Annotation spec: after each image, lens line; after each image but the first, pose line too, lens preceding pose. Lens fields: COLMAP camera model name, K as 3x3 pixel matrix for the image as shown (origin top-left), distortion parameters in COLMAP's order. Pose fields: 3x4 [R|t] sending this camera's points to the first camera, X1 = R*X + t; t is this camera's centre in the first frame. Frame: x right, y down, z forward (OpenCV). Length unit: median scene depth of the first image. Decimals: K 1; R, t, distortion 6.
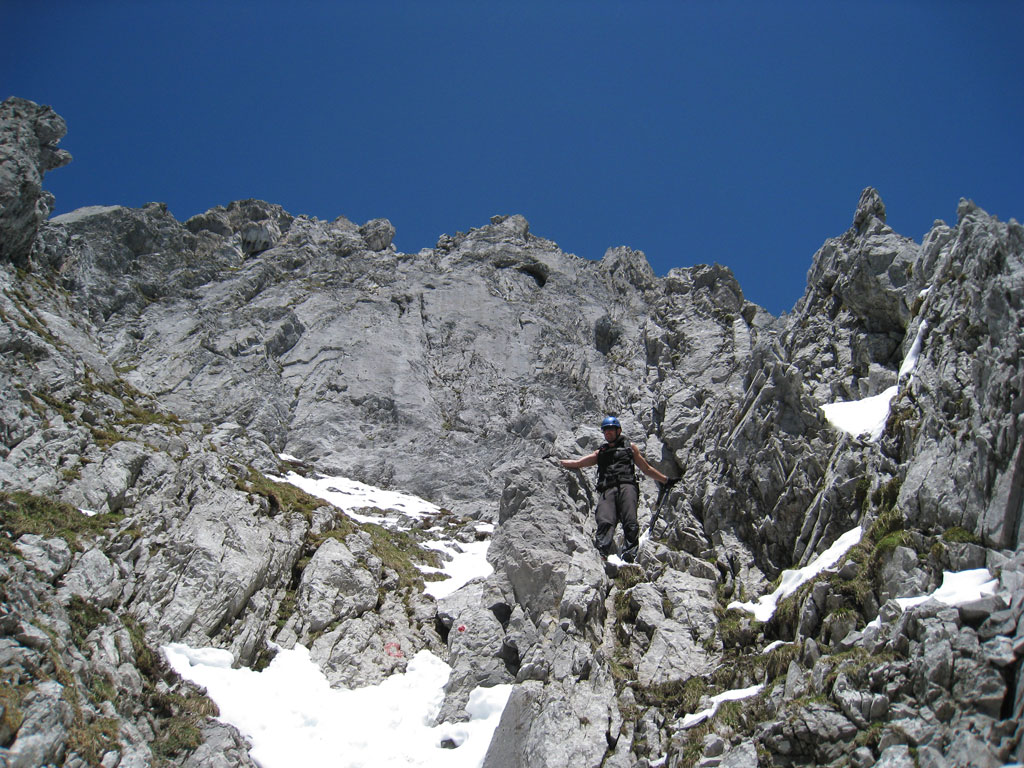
lens RADIAL K [[843.2, 0, 511.4], [0, 843.2, 385.1], [0, 0, 1]] dist [-0.143198, 0.045209]
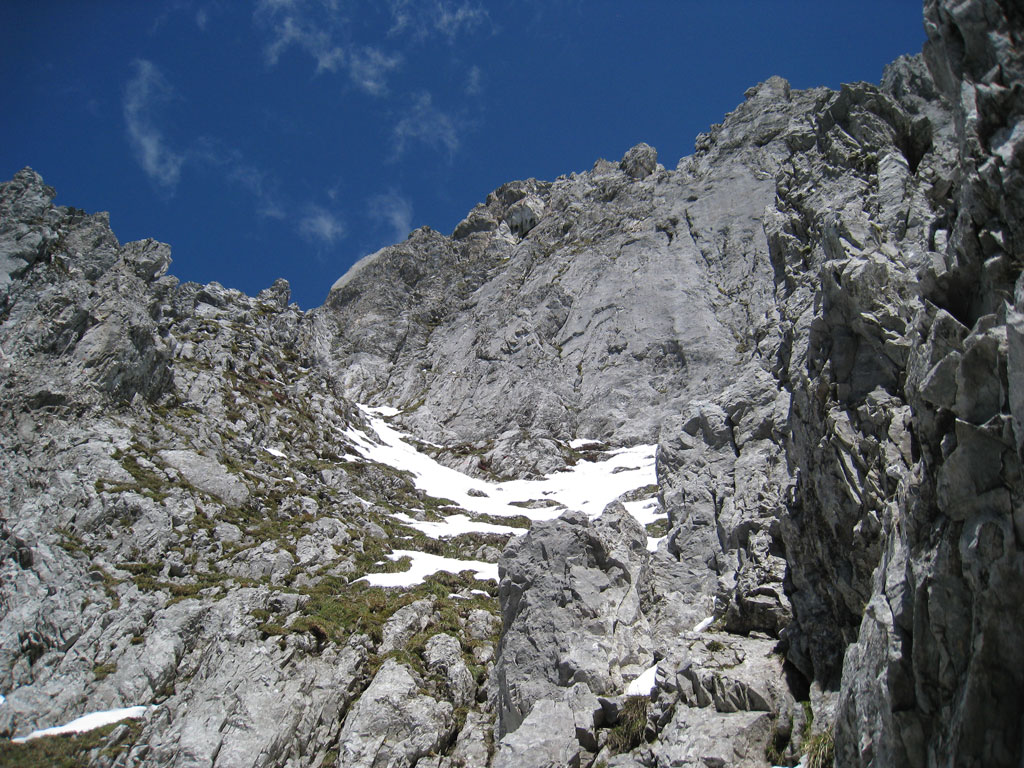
lens RADIAL K [[843.2, 0, 515.9], [0, 843.2, 391.3], [0, 0, 1]] dist [-0.143198, 0.045209]
pose [[0.841776, -0.318798, -0.435639, 0.094422], [0.361342, 0.932297, 0.015966, -0.008615], [0.401055, -0.170854, 0.899980, 0.107000]]
